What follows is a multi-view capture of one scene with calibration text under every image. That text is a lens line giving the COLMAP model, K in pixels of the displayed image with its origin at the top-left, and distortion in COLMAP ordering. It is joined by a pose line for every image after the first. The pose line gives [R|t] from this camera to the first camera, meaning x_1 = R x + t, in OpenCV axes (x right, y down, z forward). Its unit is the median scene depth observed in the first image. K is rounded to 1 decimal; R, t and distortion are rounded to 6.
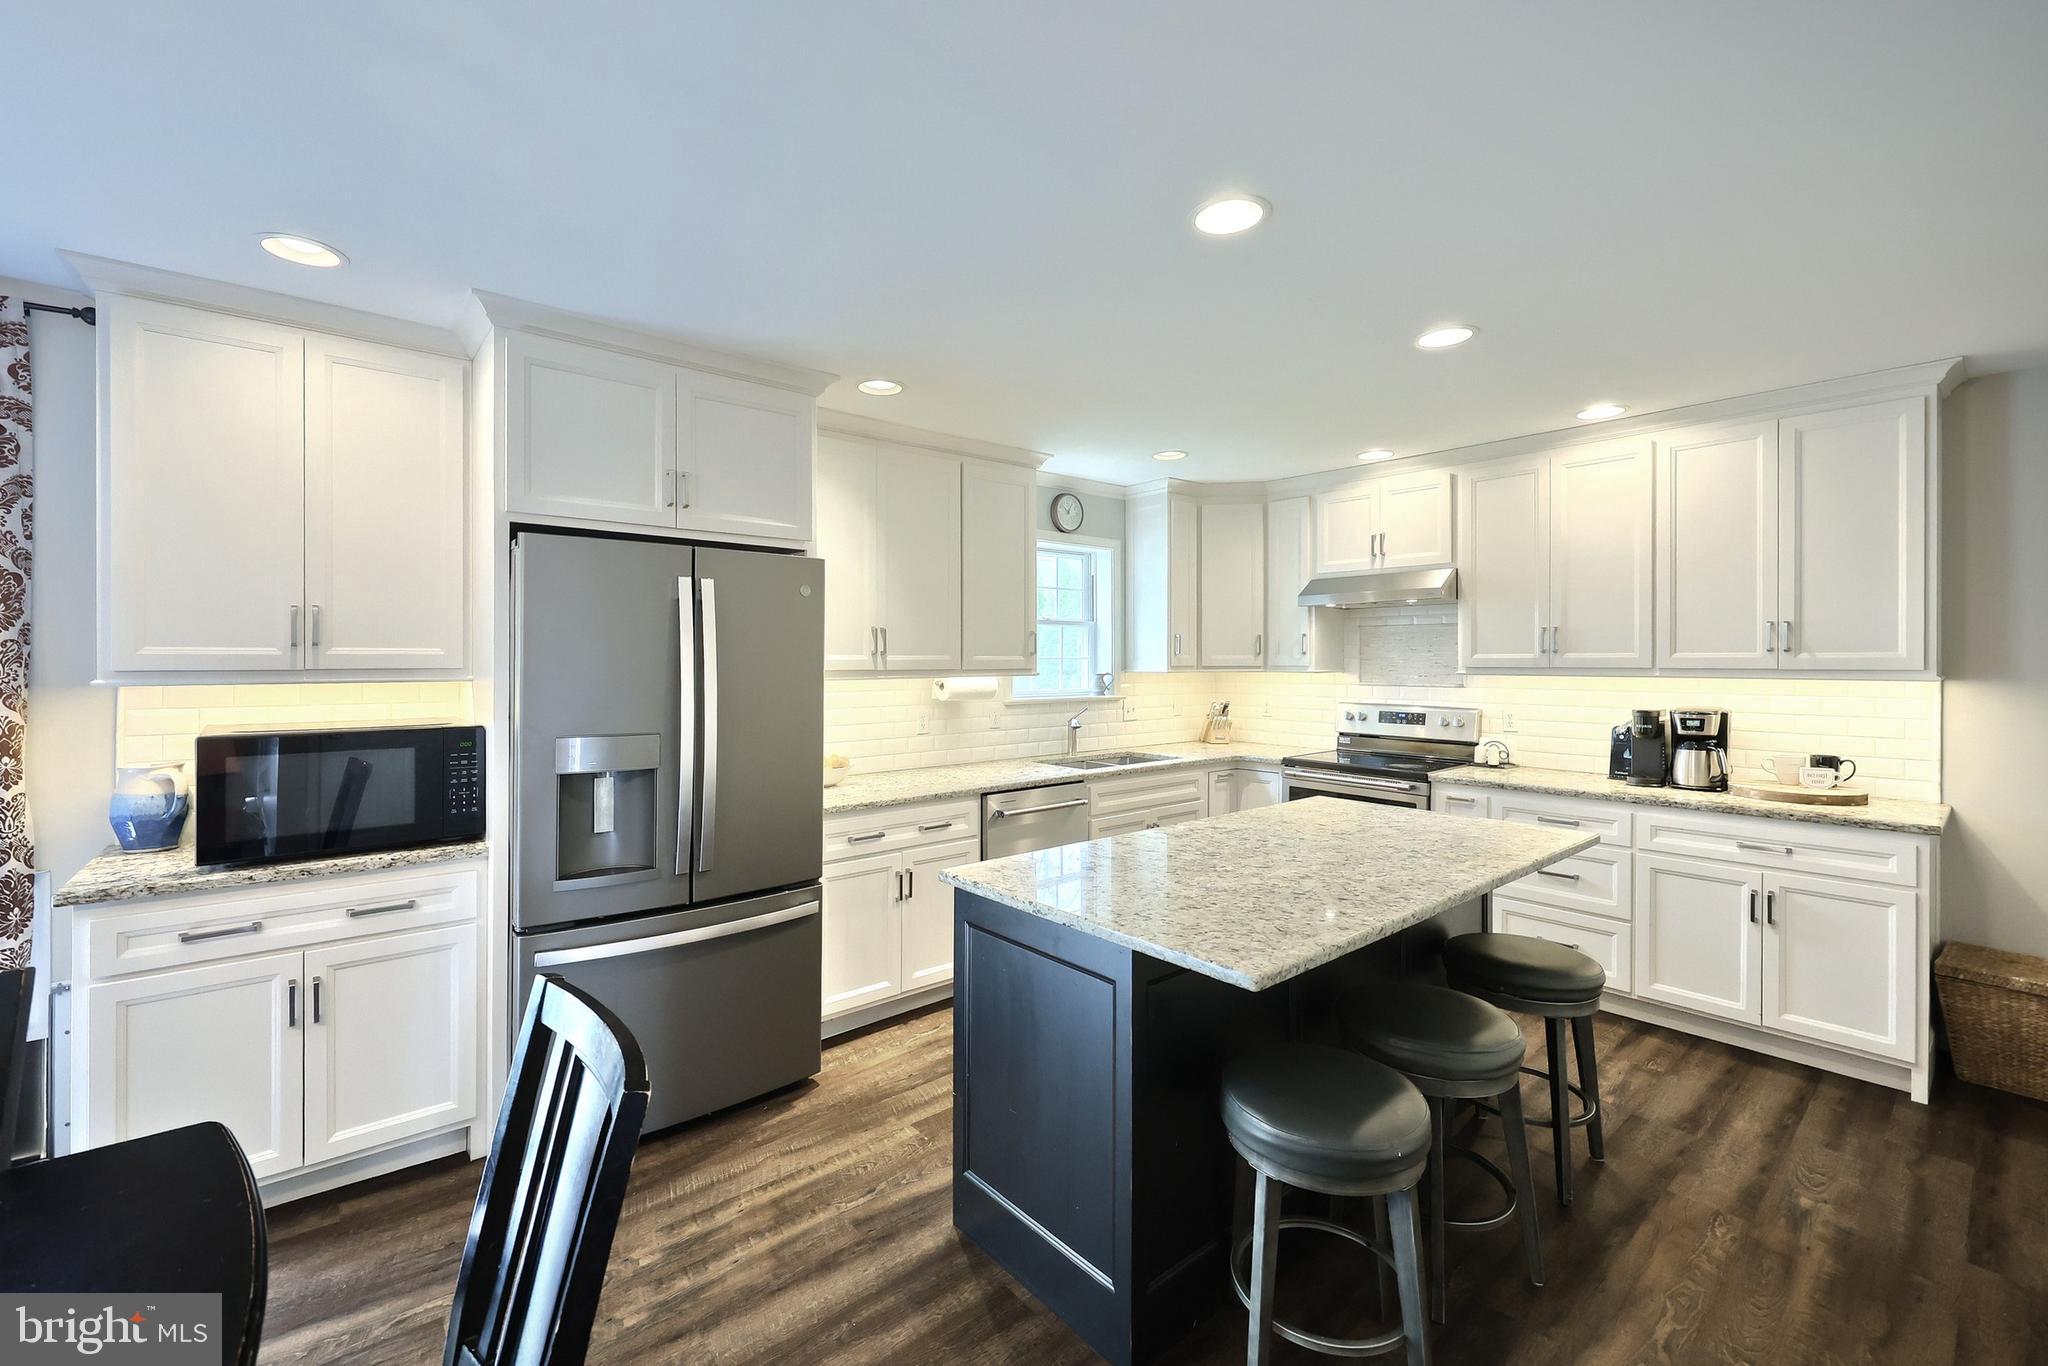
lens RADIAL K [[838.2, 0, 1004.7], [0, 838.2, 664.9], [0, 0, 1]] dist [-0.005375, -0.000260]
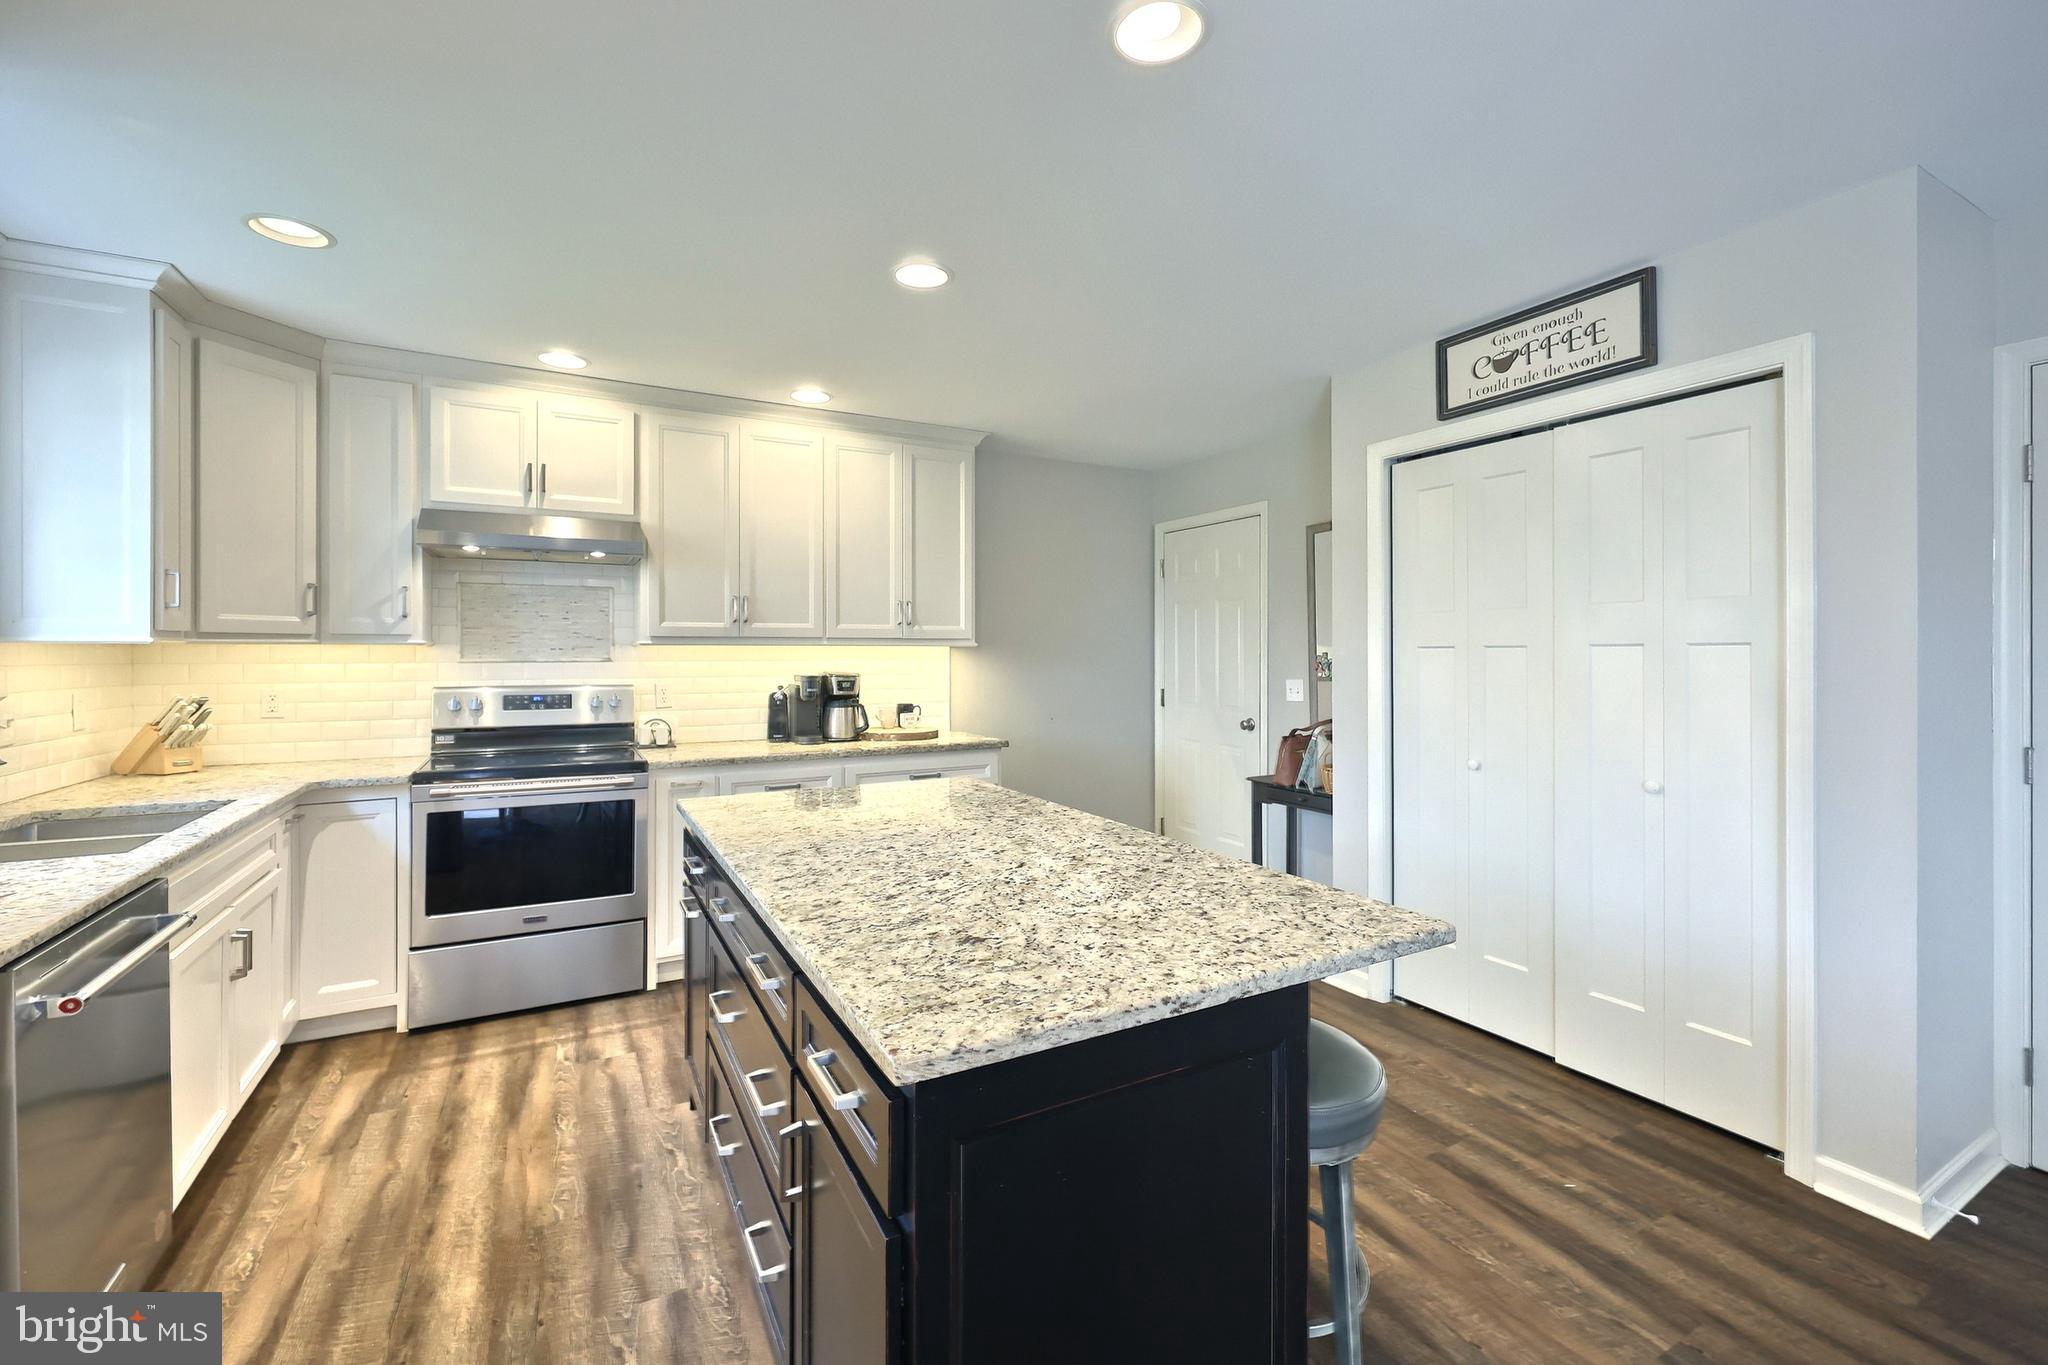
lens RADIAL K [[848.2, 0, 1018.3], [0, 848.2, 653.4], [0, 0, 1]] dist [-0.000917, -0.000036]
pose [[0.187693, -0.001503, 0.982227, -0.292400], [0.005946, 0.999982, 0.000394, 0.026208], [-0.982210, 0.005766, 0.187698, 0.526040]]
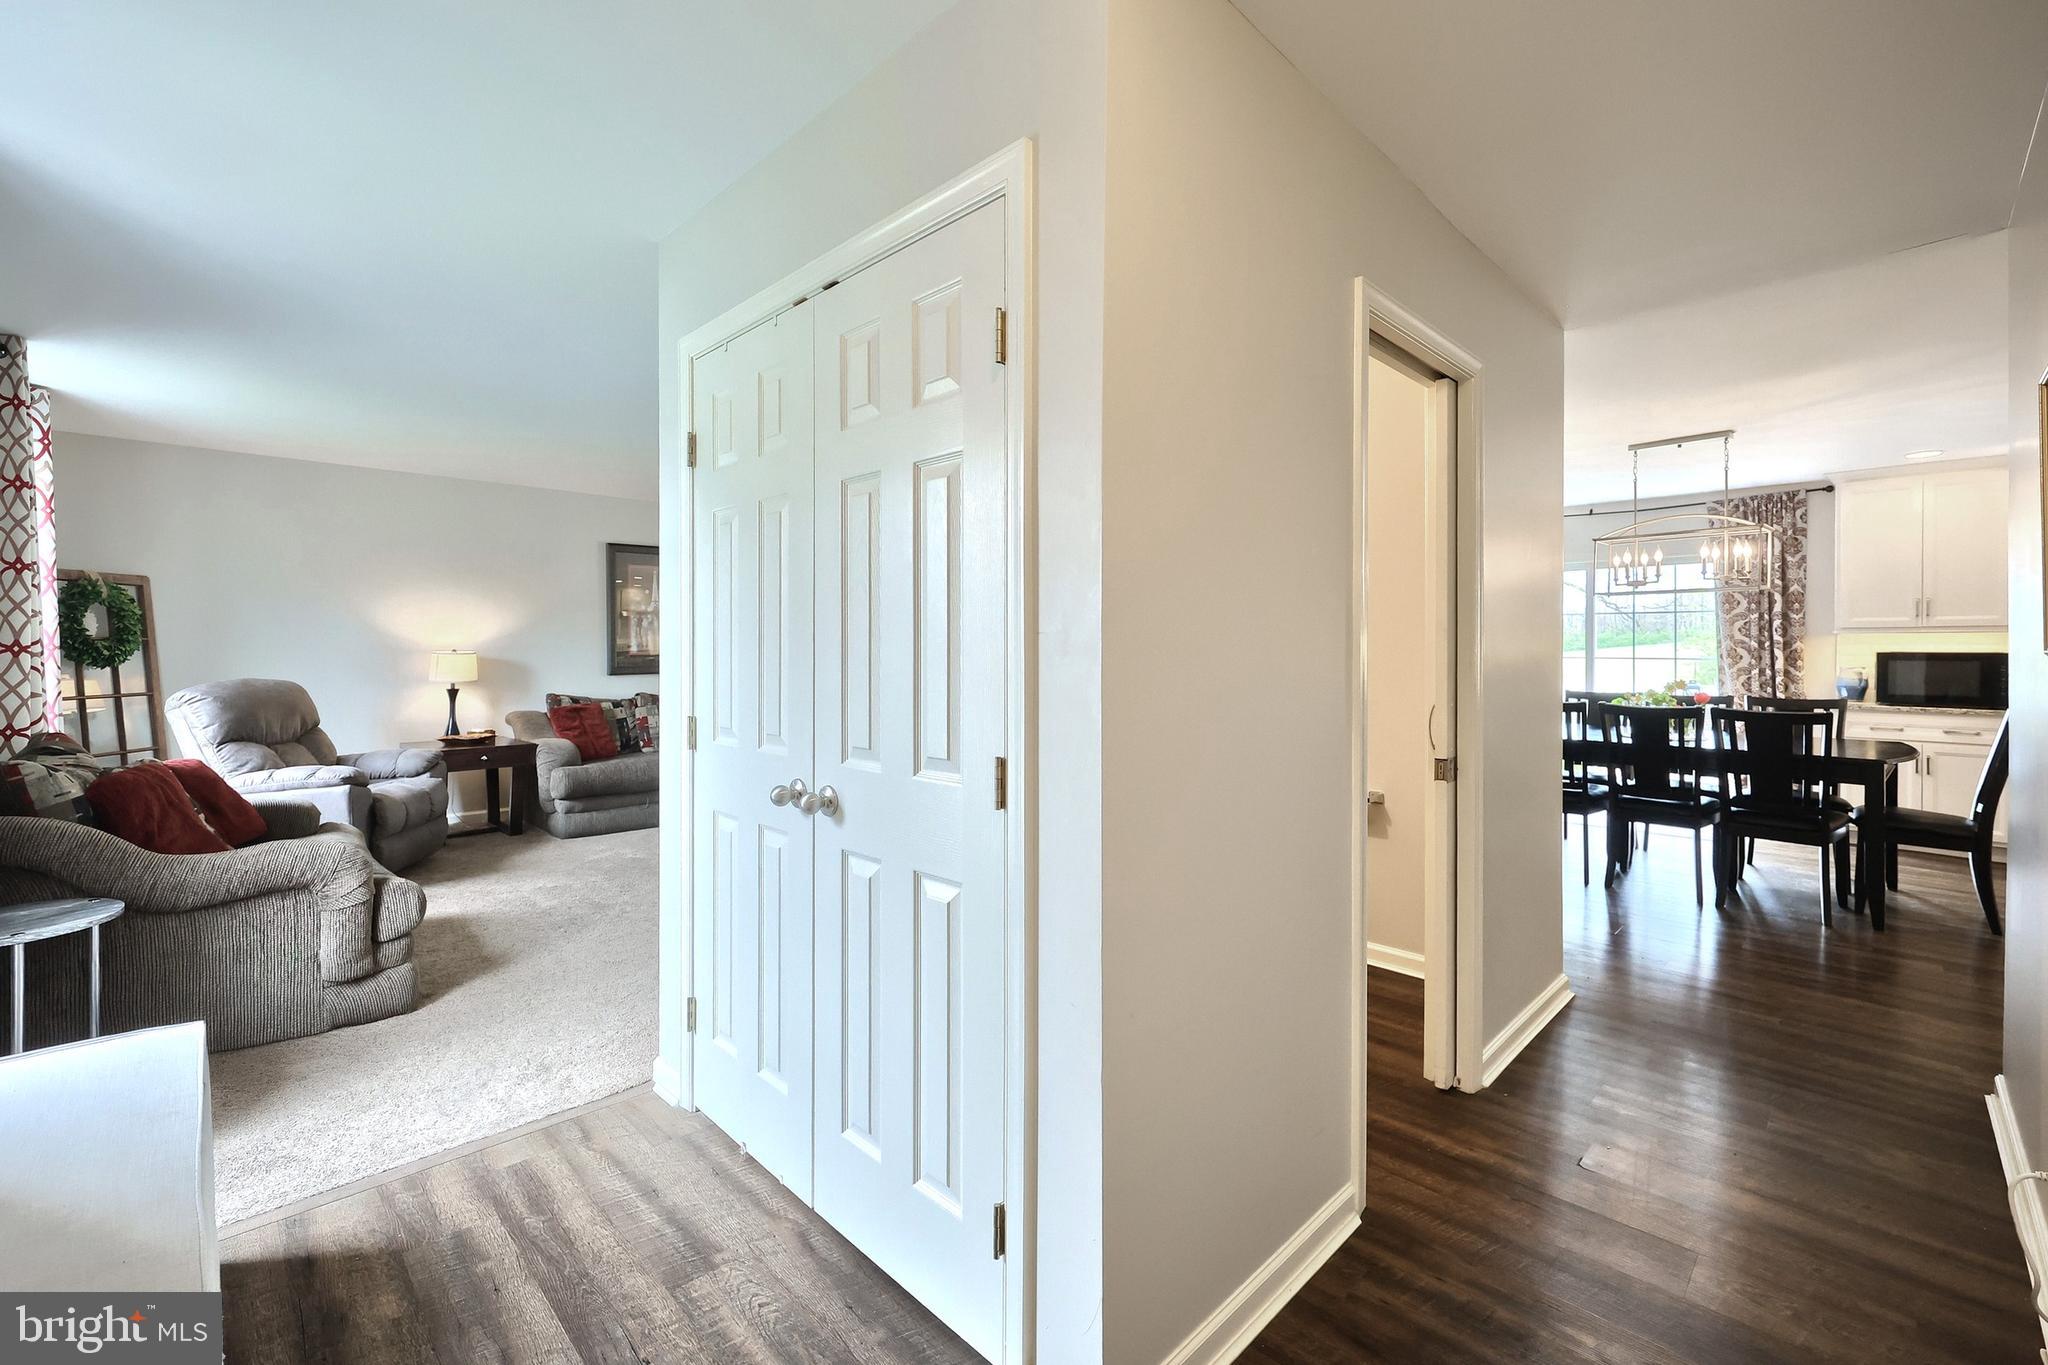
lens RADIAL K [[865.1, 0, 1026.9], [0, 865.1, 645.6], [0, 0, 1]] dist [-0.000142, 0.000116]
pose [[0.092087, -0.000404, -0.995751, 0.843757], [-0.008524, 0.999963, -0.001194, 0.053244], [0.995714, 0.008598, 0.092080, -1.082251]]
